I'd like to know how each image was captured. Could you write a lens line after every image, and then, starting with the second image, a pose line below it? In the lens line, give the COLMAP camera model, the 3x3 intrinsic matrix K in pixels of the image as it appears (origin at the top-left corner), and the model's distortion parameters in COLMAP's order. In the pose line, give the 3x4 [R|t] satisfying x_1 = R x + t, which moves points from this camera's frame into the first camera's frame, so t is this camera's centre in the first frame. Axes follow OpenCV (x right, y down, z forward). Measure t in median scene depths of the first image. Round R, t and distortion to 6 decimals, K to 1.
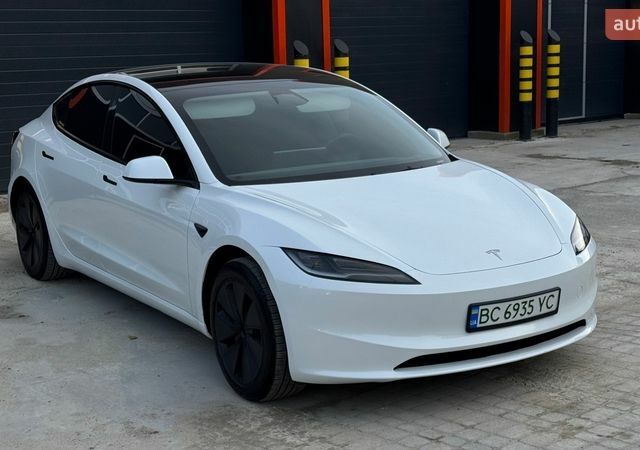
lens RADIAL K [[1080.5, 0, 321.6], [0, 1080.5, 225.7], [0, 0, 1]] dist [0.136904, 0.000000]
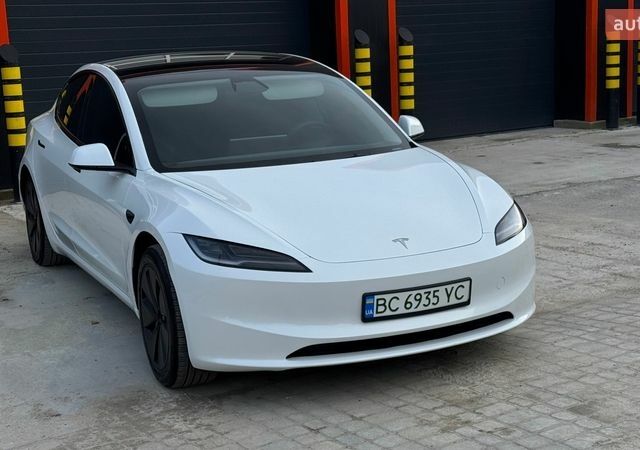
lens RADIAL K [[1082.3, 0, 322.9], [0, 1082.3, 223.9], [0, 0, 1]] dist [0.124905, 0.000000]
pose [[0.990397, 0.007920, -0.138027, 0.221597], [-0.007183, 0.999957, 0.005832, 0.004067], [0.138067, -0.004785, 0.990411, 0.025958]]
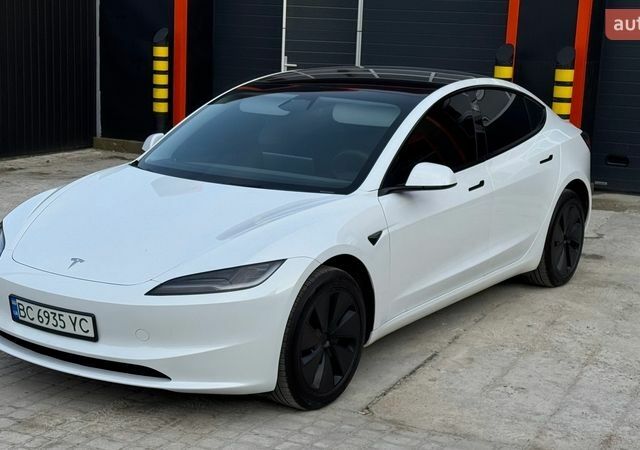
lens RADIAL K [[1100.8, 0, 315.8], [0, 1100.8, 225.9], [0, 0, 1]] dist [0.124140, 0.000000]
pose [[0.386985, 0.210565, -0.897722, 1.148049], [-0.204450, 0.968938, 0.139136, -0.193262], [0.899135, 0.129696, 0.418014, 0.760560]]
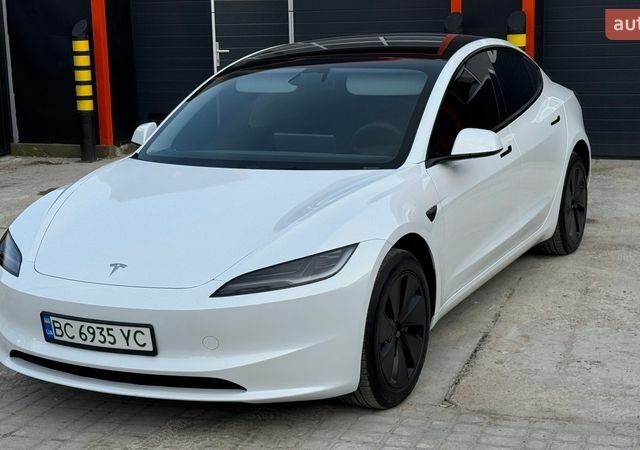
lens RADIAL K [[1100.8, 0, 322.2], [0, 1100.8, 224.4], [0, 0, 1]] dist [0.124140, 0.000000]
pose [[0.505301, 0.176215, -0.844760, 0.986149], [-0.136675, 0.982915, 0.123280, -0.141318], [0.852051, 0.053164, 0.520752, 0.667661]]
